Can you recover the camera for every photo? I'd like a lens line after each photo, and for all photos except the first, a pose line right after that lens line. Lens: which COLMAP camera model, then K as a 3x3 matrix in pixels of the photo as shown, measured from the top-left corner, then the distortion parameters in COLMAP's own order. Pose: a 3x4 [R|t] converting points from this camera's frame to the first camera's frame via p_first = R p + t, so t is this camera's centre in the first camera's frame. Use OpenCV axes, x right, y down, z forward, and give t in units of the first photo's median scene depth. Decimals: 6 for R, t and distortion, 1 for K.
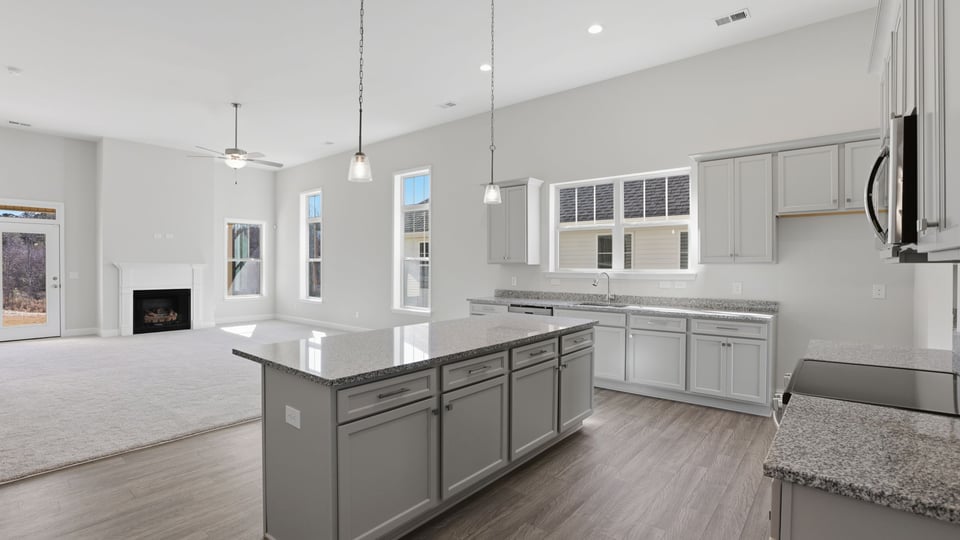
lens RADIAL K [[435.4, 0, 498.3], [0, 435.4, 268.7], [0, 0, 1]] dist [-0.039852, 0.000658]
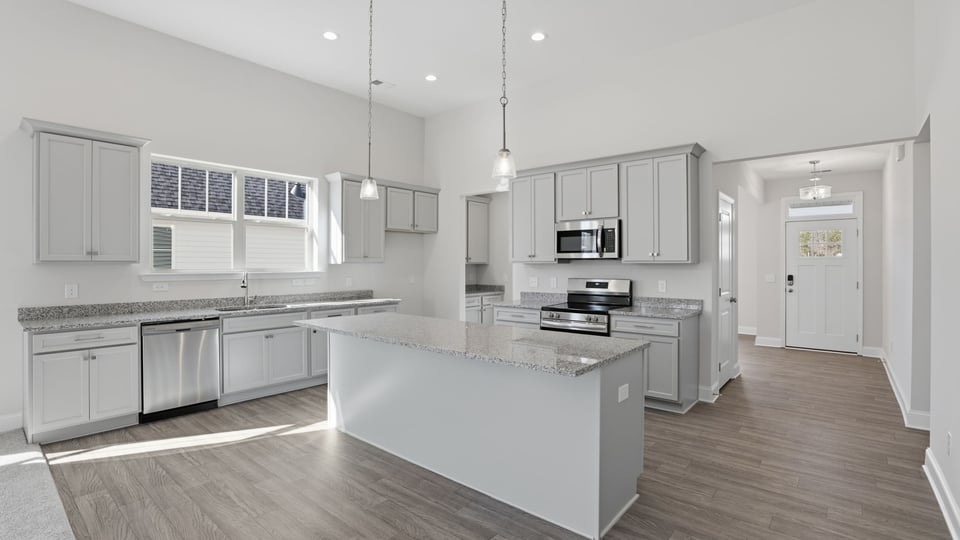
lens RADIAL K [[435.4, 0, 476.5], [0, 435.4, 272.3], [0, 0, 1]] dist [-0.039852, 0.000658]
pose [[-0.002031, -0.015519, 0.999878, -0.742337], [0.008663, 0.999842, 0.015536, -0.002146], [-0.999960, 0.008693, -0.001896, 0.595840]]
